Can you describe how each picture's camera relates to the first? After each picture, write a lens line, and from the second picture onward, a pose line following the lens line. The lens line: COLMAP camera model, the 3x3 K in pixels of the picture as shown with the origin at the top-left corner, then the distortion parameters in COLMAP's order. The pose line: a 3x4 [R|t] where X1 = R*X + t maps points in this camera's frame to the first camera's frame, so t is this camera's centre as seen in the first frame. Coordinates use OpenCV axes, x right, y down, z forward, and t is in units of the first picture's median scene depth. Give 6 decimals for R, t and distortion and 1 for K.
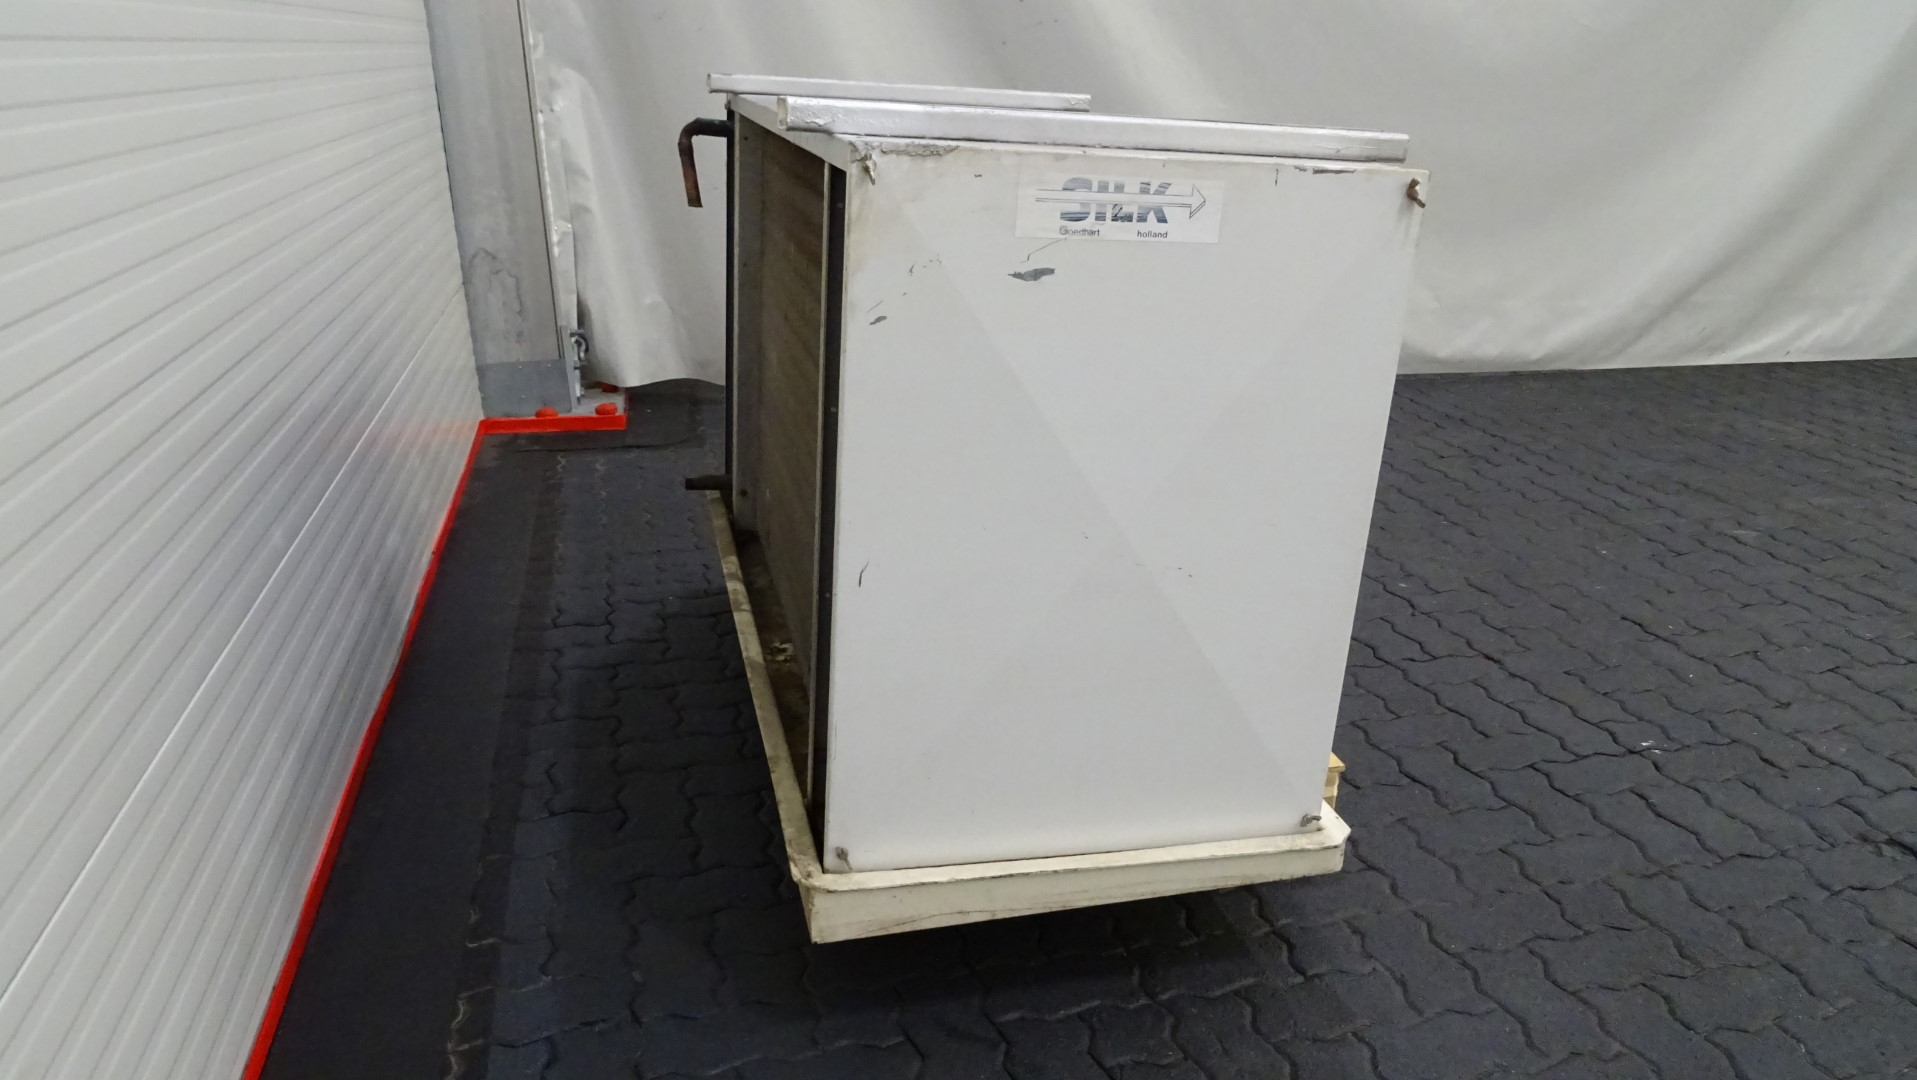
lens RADIAL K [[1381.0, 0, 968.3], [0, 1381.0, 592.1], [0, 0, 1]] dist [-0.045905, -0.001486]
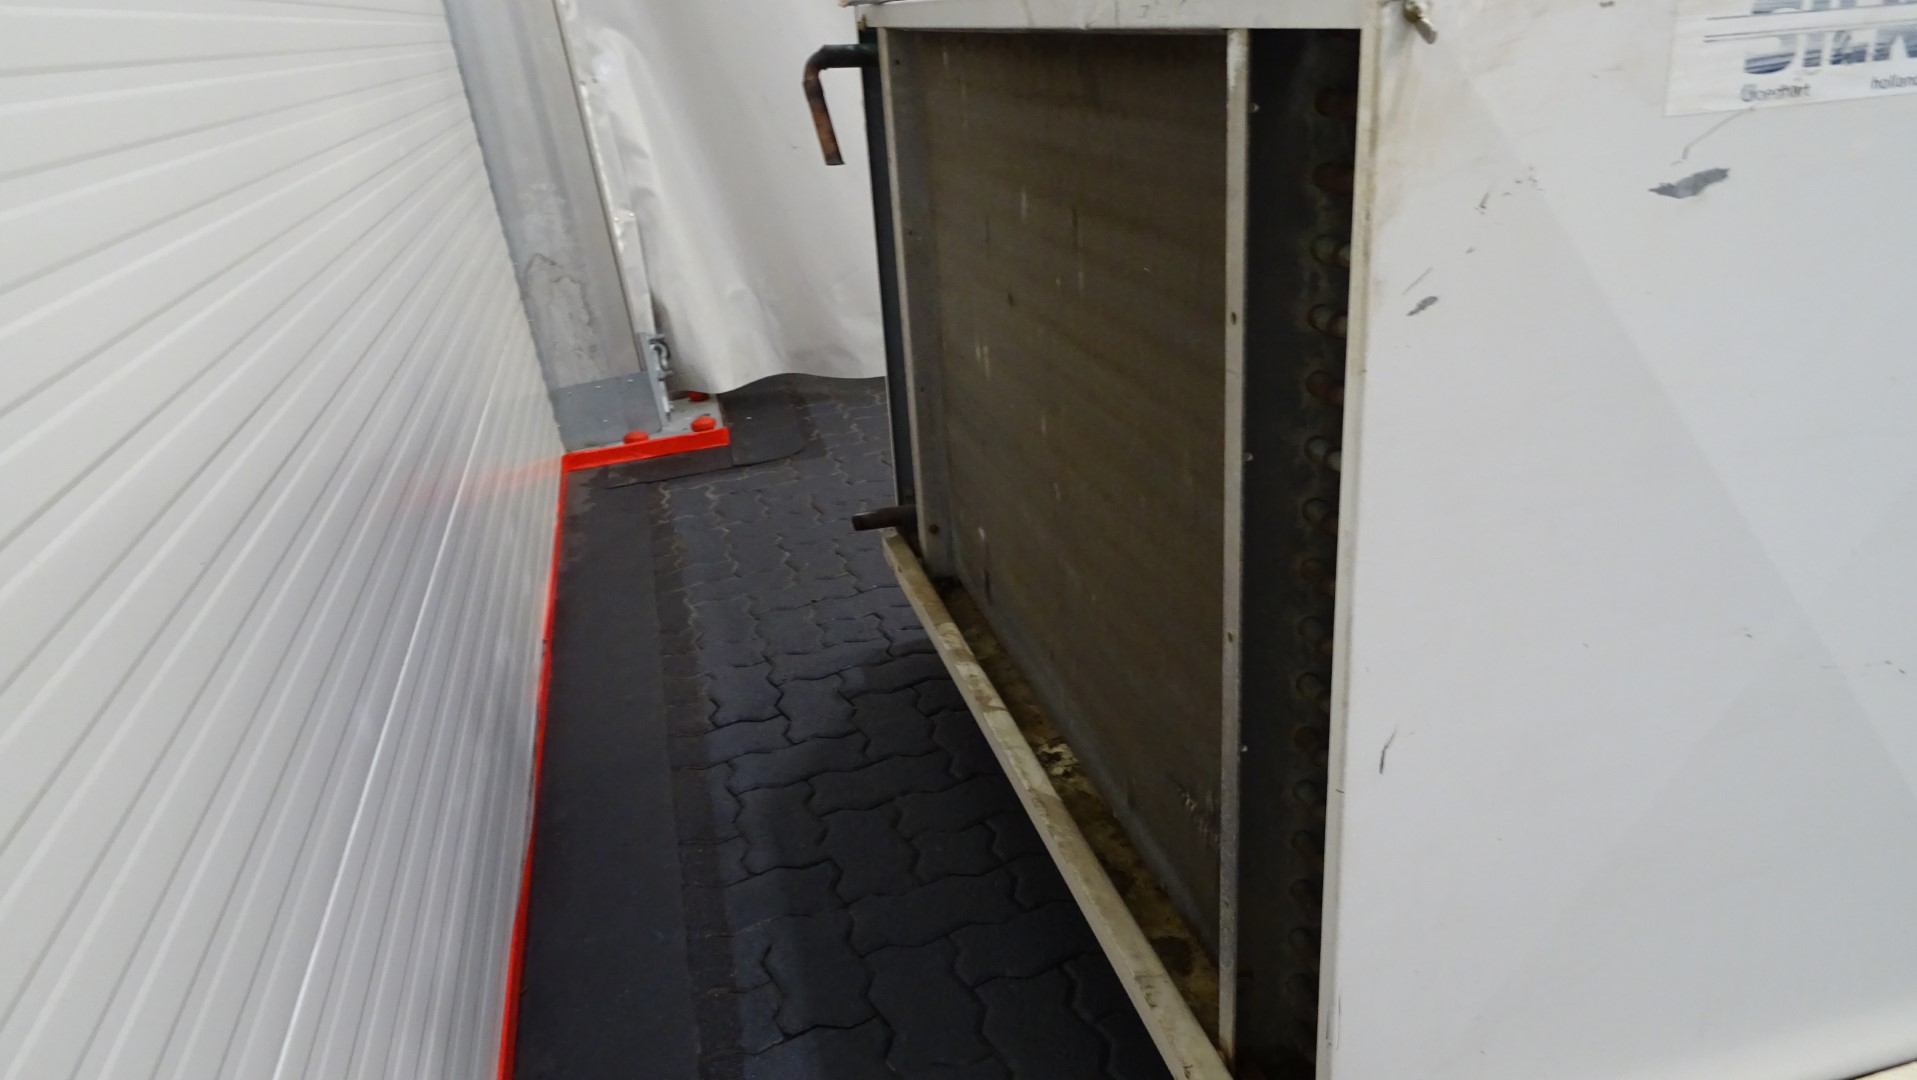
lens RADIAL K [[1382.6, 0, 952.8], [0, 1382.6, 594.9], [0, 0, 1]] dist [-0.030788, 0.003477]
pose [[0.991616, -0.116452, -0.056008, -0.079810], [0.118645, 0.992226, 0.037562, -0.044463], [0.051199, -0.043892, 0.997723, 0.158003]]
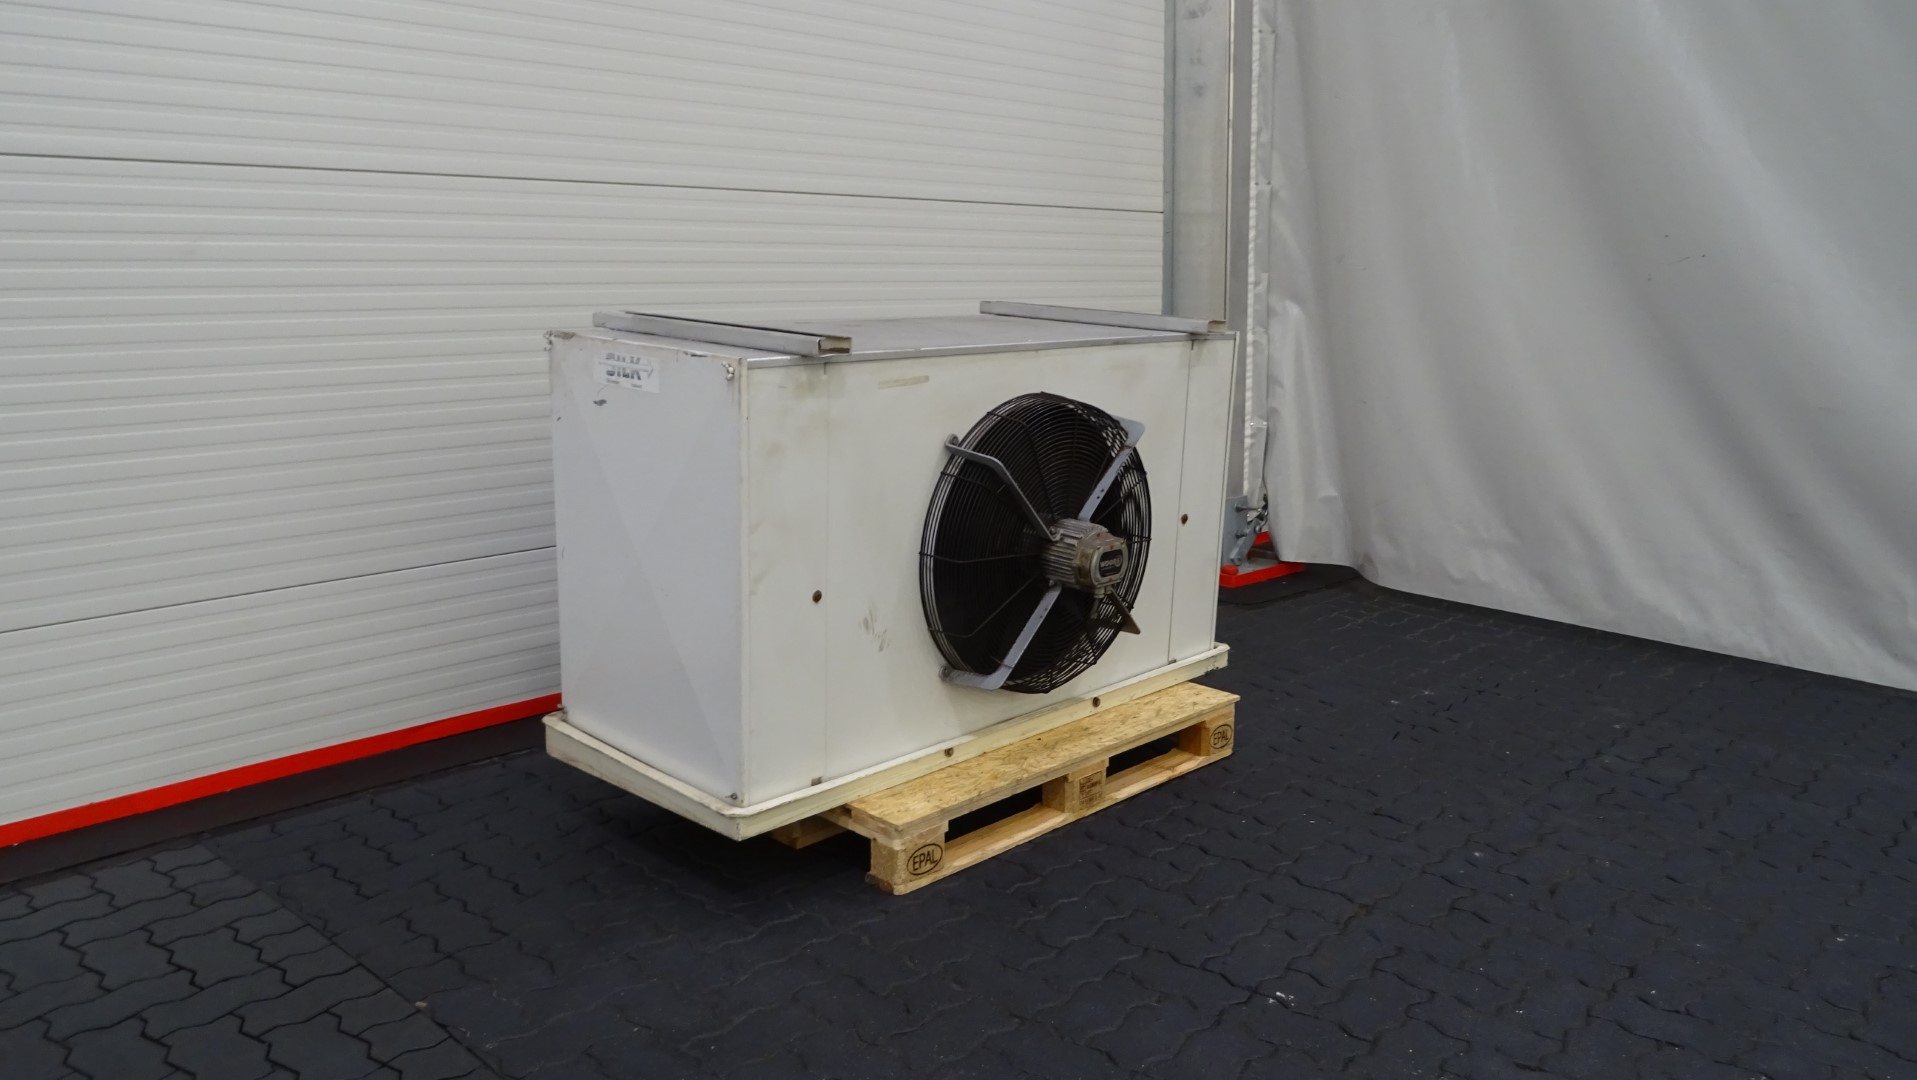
lens RADIAL K [[1389.4, 0, 958.5], [0, 1389.4, 540.0], [0, 0, 1]] dist [0.023472, 0.000692]
pose [[0.540755, 0.145762, -0.828455, 0.672032], [-0.305886, 0.951522, -0.032245, -0.049421], [0.783593, 0.270849, 0.559127, 0.131721]]
